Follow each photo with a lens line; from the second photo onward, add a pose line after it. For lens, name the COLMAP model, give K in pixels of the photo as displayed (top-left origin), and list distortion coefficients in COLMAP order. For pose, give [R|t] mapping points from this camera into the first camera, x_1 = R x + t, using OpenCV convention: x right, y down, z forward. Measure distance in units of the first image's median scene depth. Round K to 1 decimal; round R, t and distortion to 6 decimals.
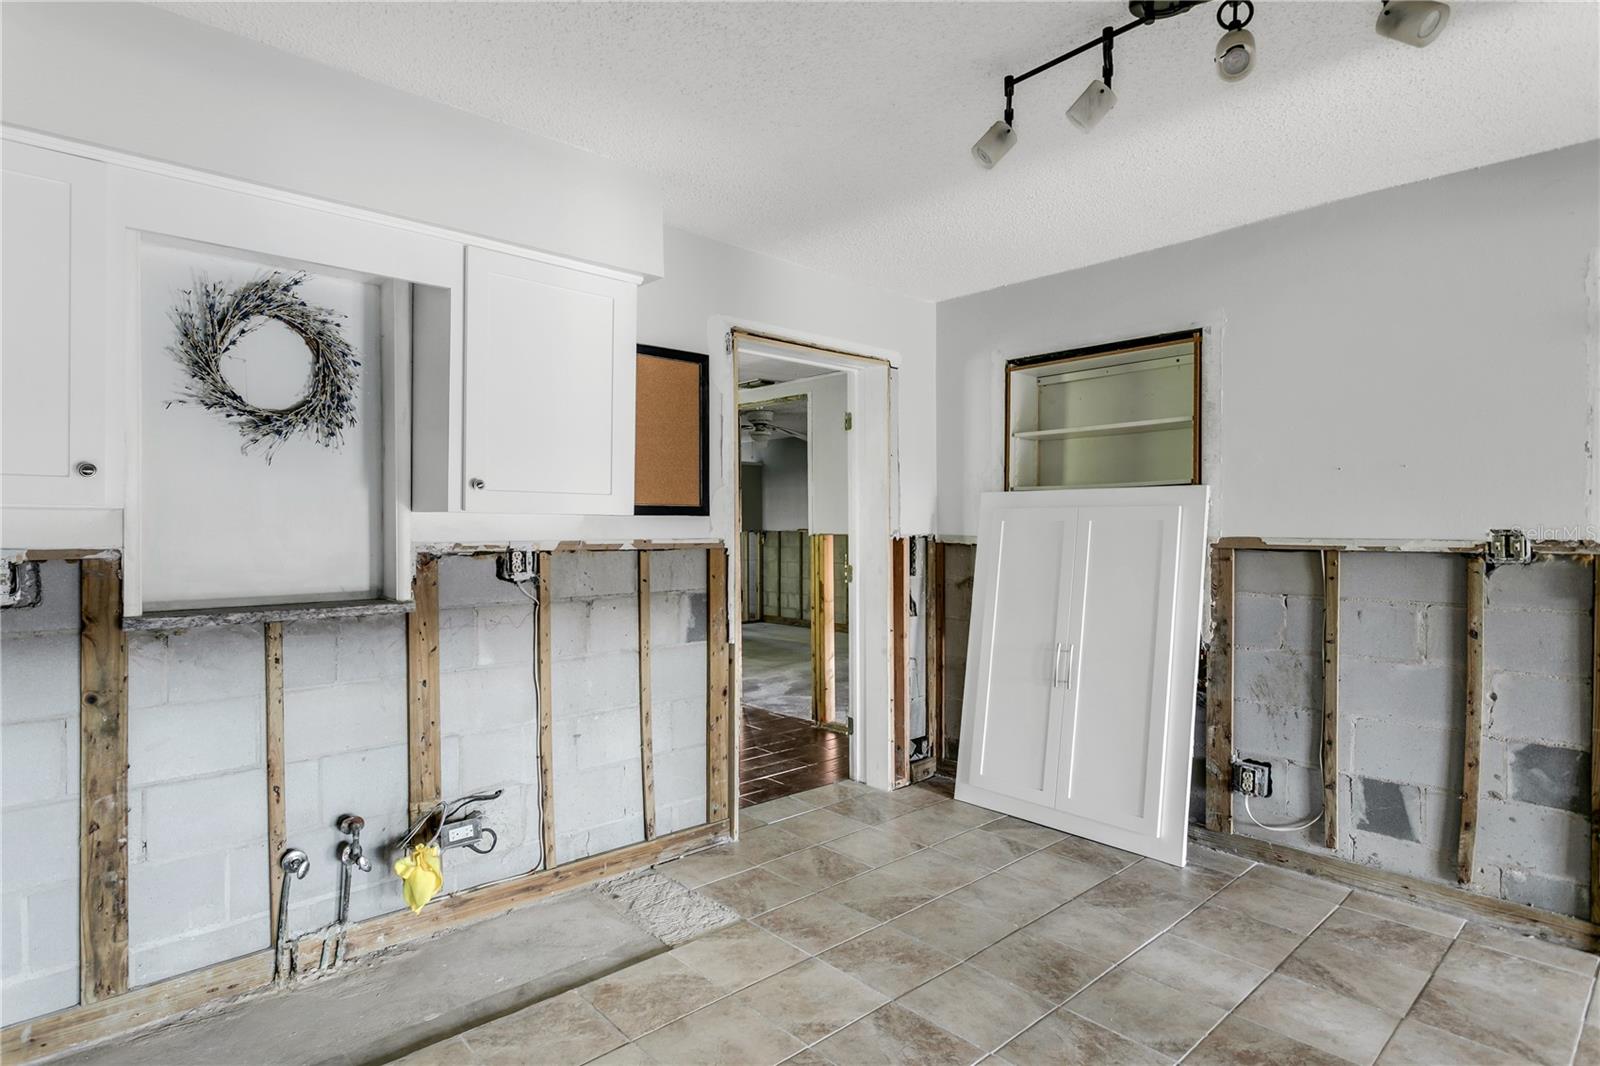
lens RADIAL K [[798.0, 0, 757.9], [0, 798.0, 531.4], [0, 0, 1]] dist [-0.007571, -0.002243]
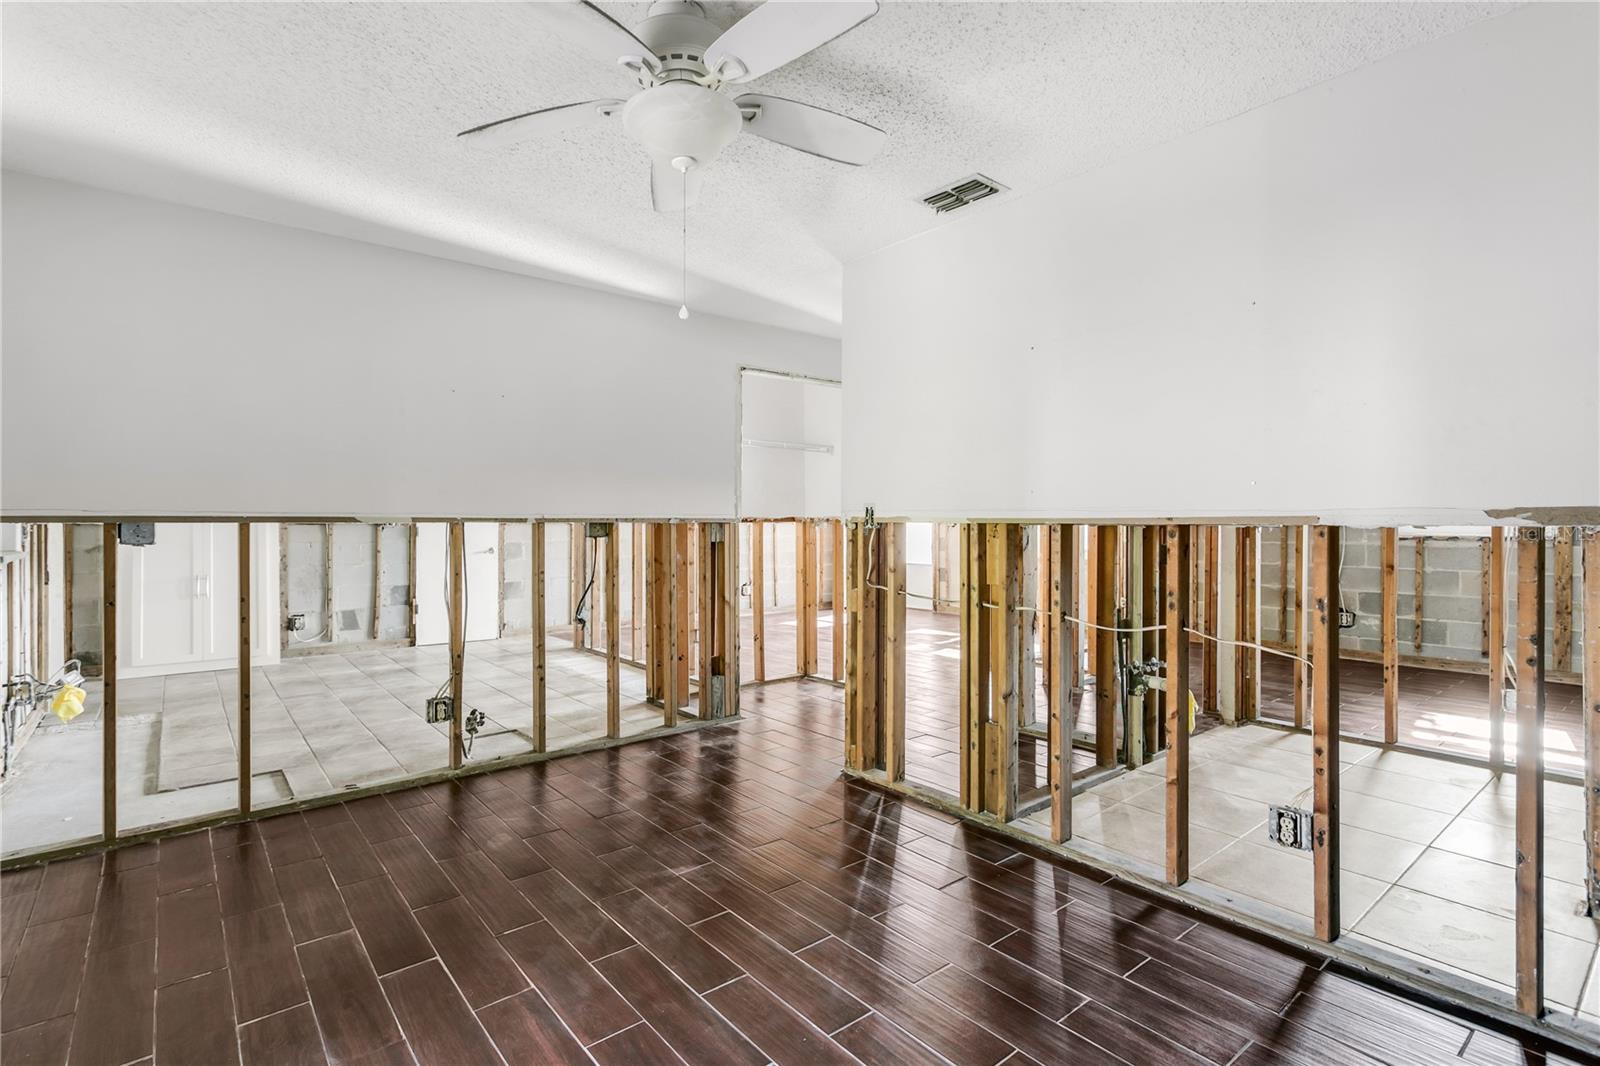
lens RADIAL K [[770.4, 0, 793.9], [0, 770.4, 526.3], [0, 0, 1]] dist [-0.002924, 0.004136]
pose [[0.021679, -0.003453, 0.999759, -1.731700], [-0.000347, 0.999994, 0.003461, 0.025003], [-0.999765, -0.000422, 0.021678, -0.535693]]
